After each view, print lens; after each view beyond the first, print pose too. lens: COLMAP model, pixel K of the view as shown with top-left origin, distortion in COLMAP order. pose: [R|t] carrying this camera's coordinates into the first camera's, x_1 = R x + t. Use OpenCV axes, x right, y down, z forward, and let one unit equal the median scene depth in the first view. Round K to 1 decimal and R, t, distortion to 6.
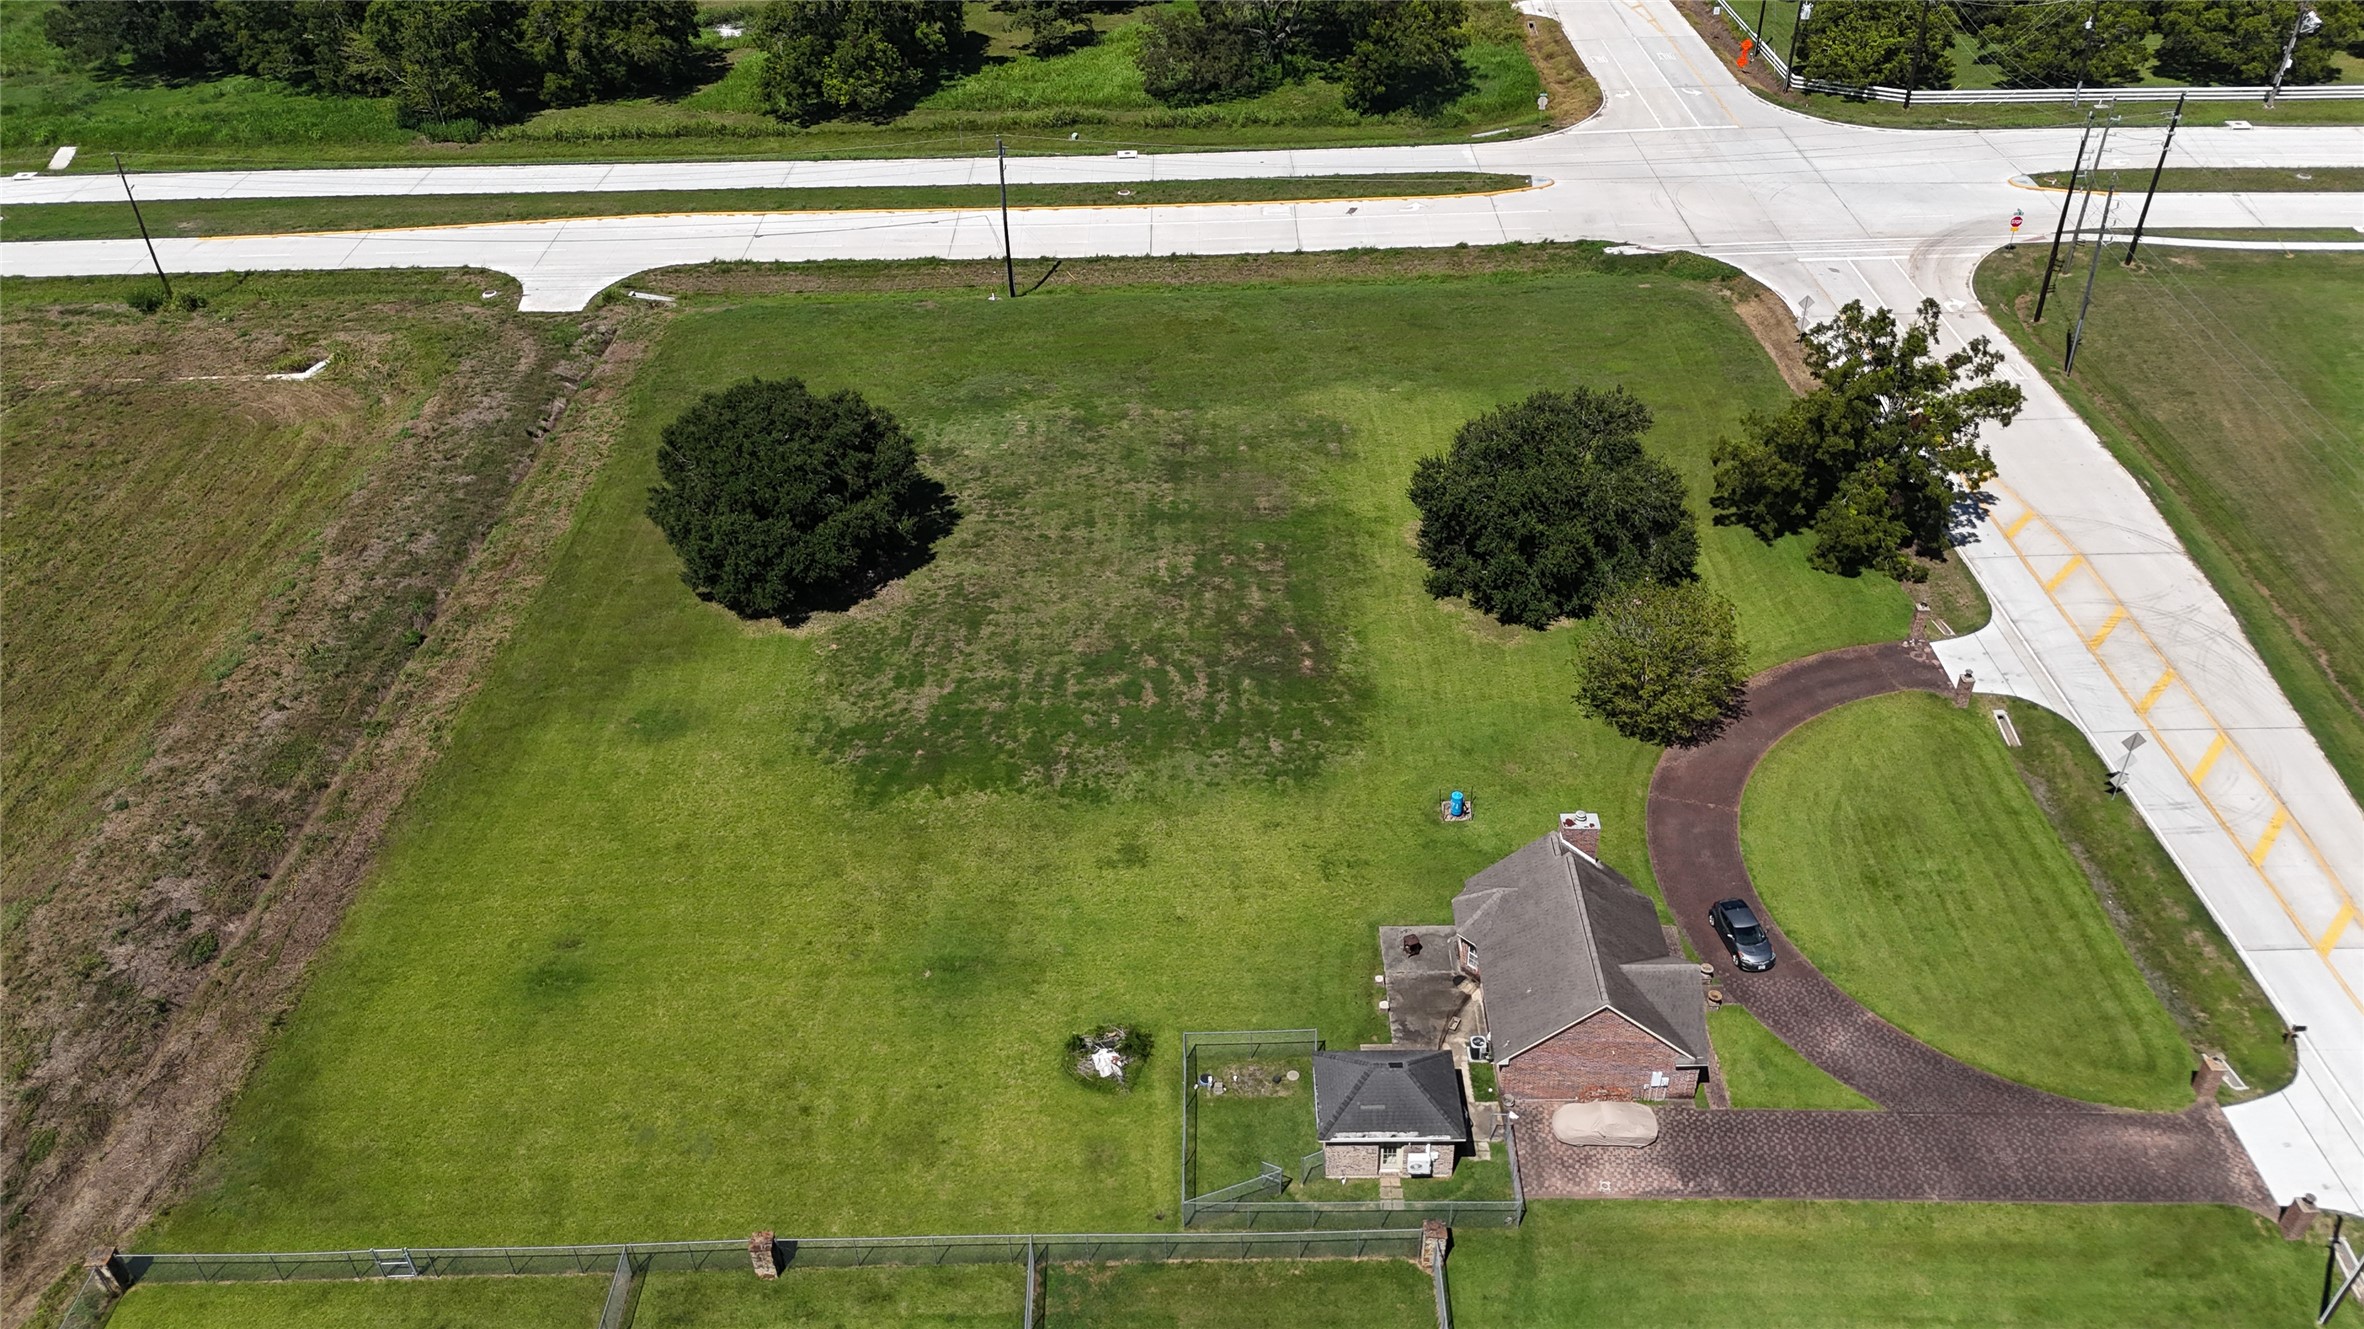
lens RADIAL K [[1750.3, 0, 1190.1], [0, 1750.3, 657.7], [0, 0, 1]] dist [0.060351, -0.058345]
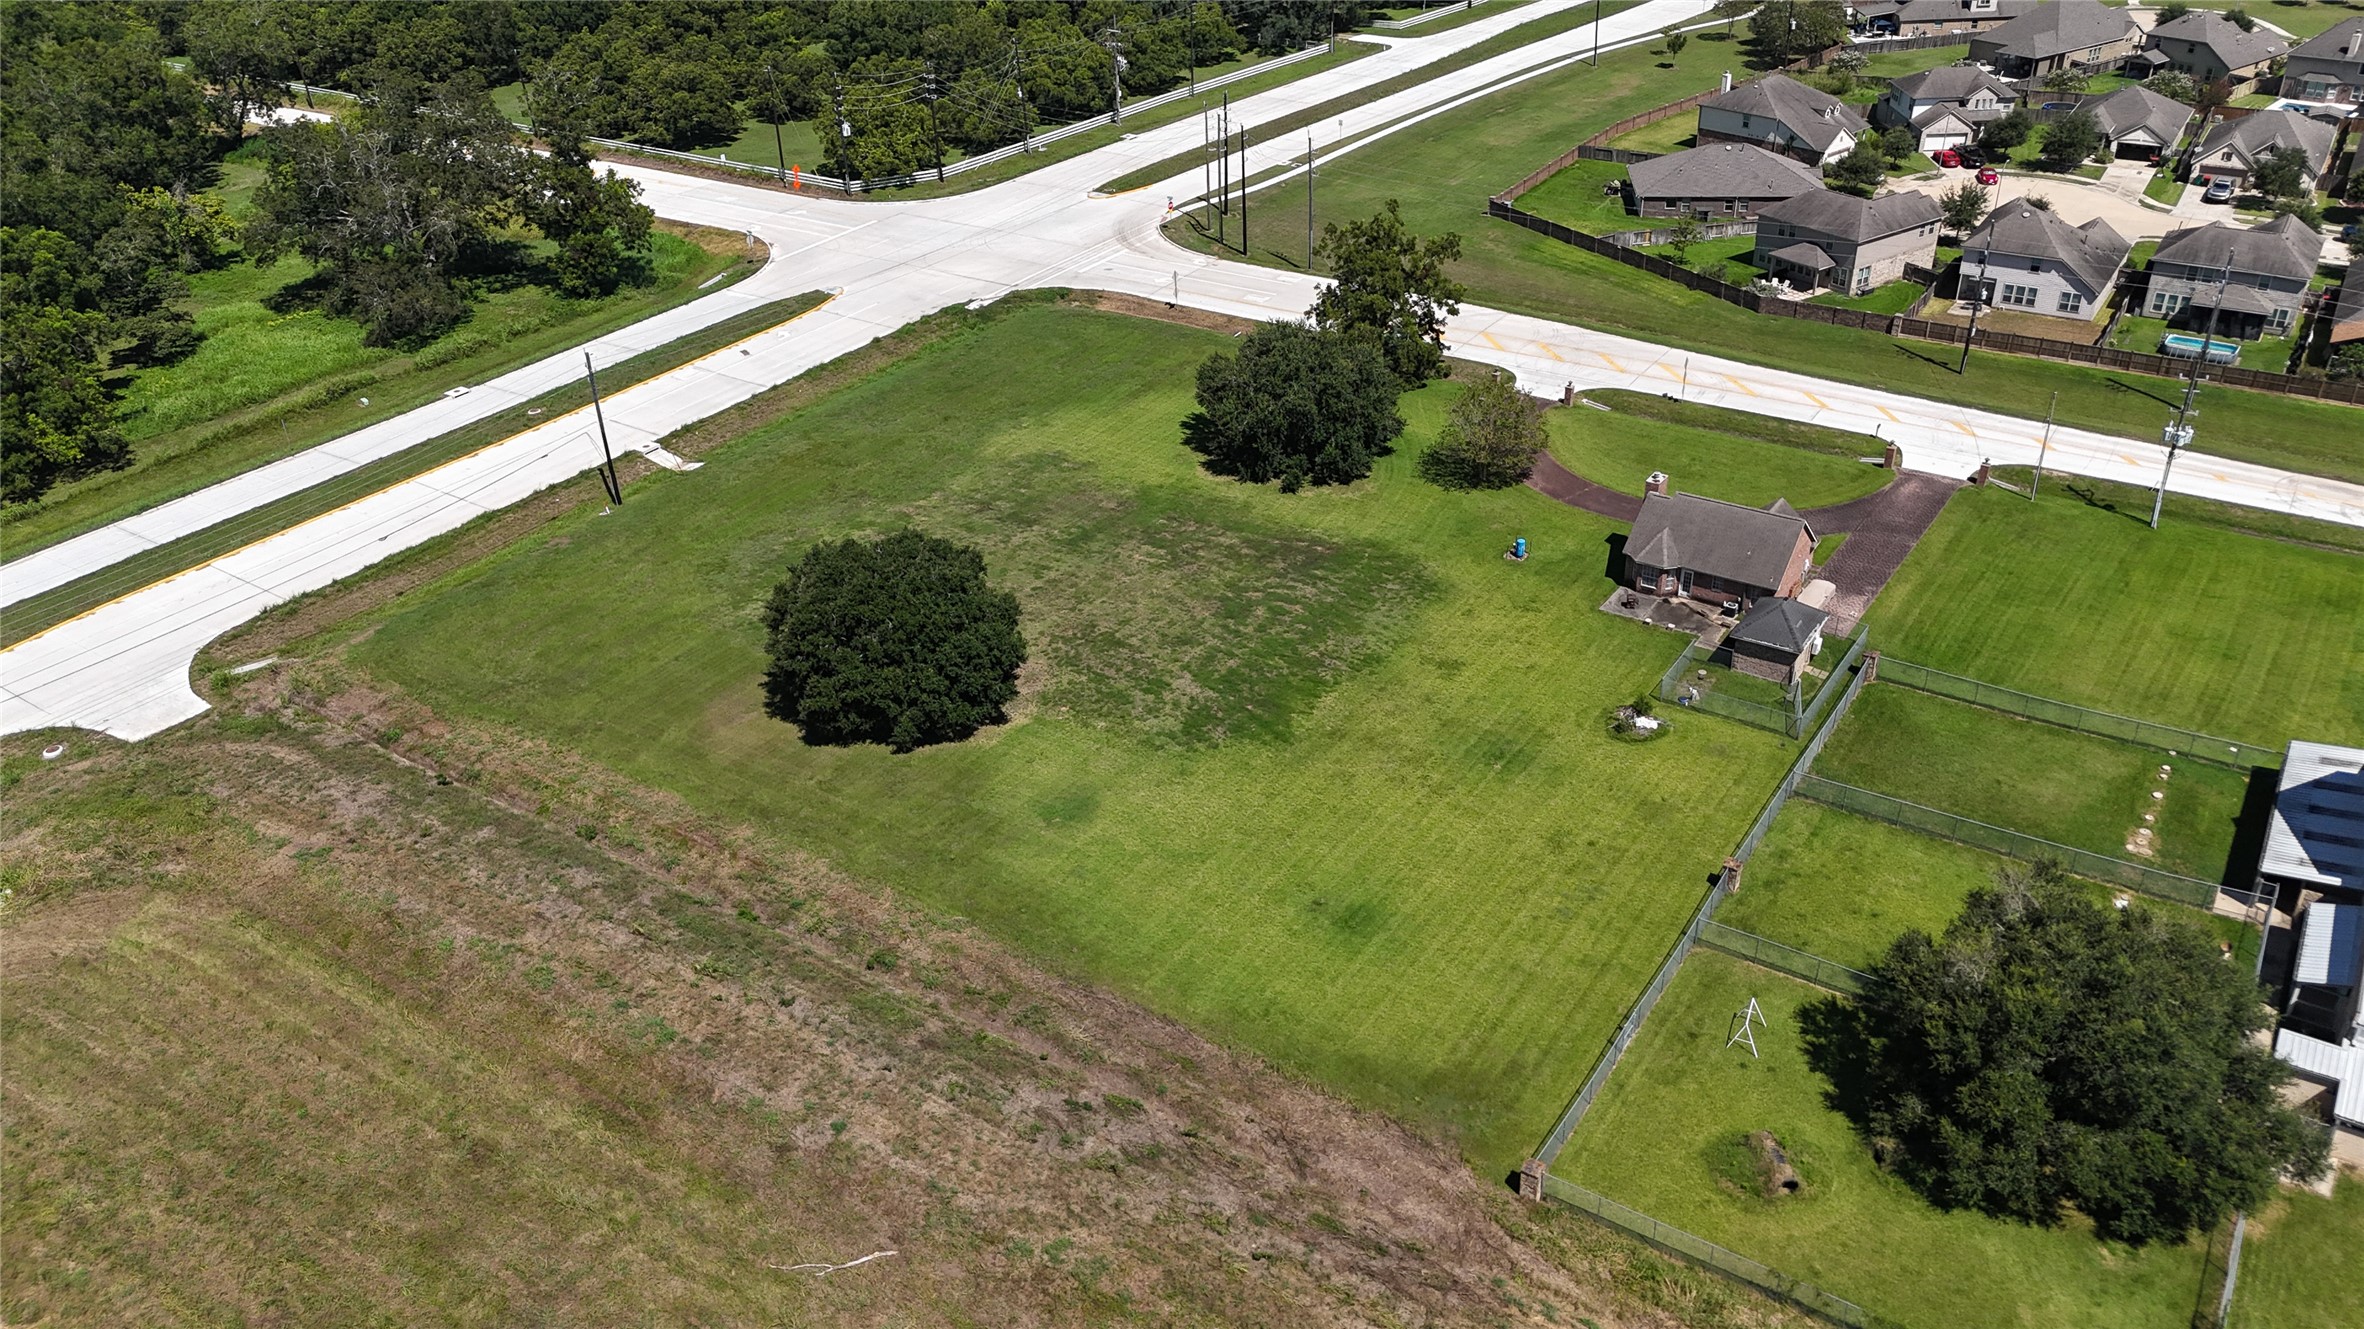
lens RADIAL K [[1750.3, 0, 1190.1], [0, 1750.3, 657.7], [0, 0, 1]] dist [0.060351, -0.058345]
pose [[0.558671, -0.415542, 0.717782, -0.654045], [0.495217, 0.861360, 0.113221, -0.083448], [-0.665317, 0.292205, 0.687000, 0.129693]]
